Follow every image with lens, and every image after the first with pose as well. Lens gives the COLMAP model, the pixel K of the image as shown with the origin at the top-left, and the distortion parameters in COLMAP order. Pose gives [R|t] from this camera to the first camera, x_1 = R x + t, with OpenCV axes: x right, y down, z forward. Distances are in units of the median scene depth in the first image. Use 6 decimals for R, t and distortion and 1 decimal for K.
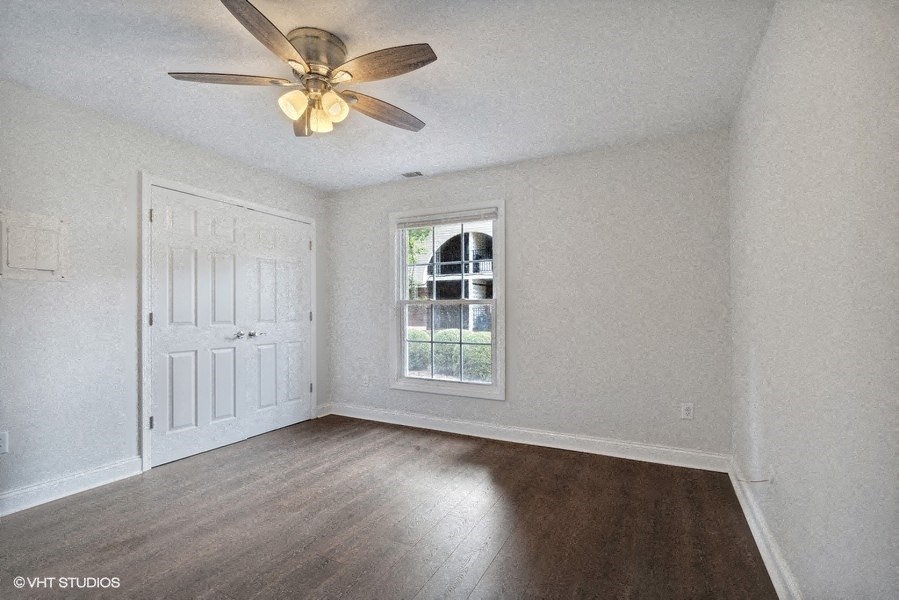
lens RADIAL K [[413.3, 0, 446.3], [0, 413.3, 303.3], [0, 0, 1]] dist [-0.000633, 0.000117]
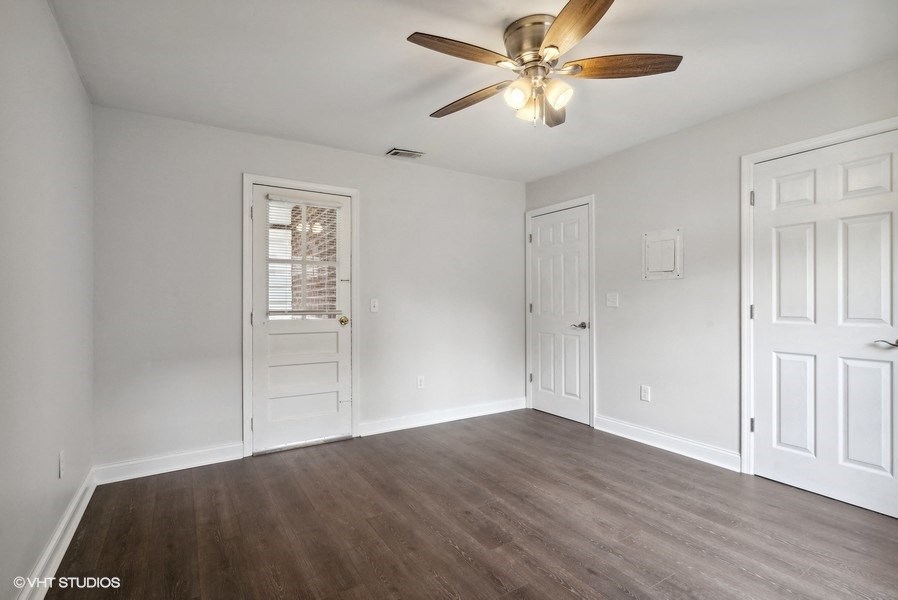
lens RADIAL K [[412.8, 0, 445.8], [0, 412.8, 303.3], [0, 0, 1]] dist [-0.000633, 0.000117]
pose [[-0.505670, 0.000126, -0.862727, 0.408547], [0.015778, 0.999834, -0.009102, 0.016754], [0.862582, -0.018215, -0.505589, 0.858645]]
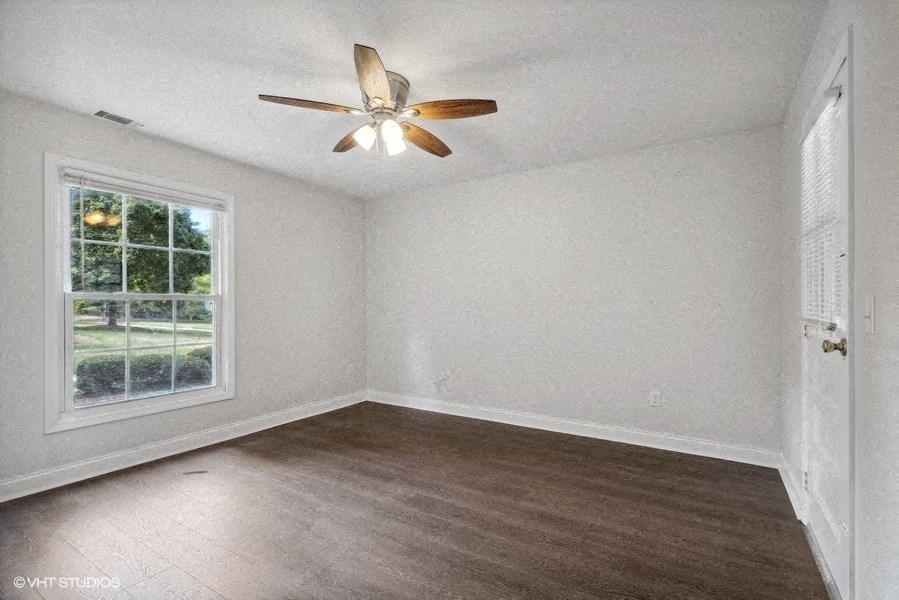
lens RADIAL K [[422.7, 0, 449.5], [0, 422.7, 300.0], [0, 0, 1]] dist [-0.001874, -0.000251]
pose [[0.082490, 0.015725, 0.996468, -0.988047], [-0.012427, 0.999814, -0.014749, 0.009290], [-0.996514, -0.011166, 0.082670, 0.471043]]
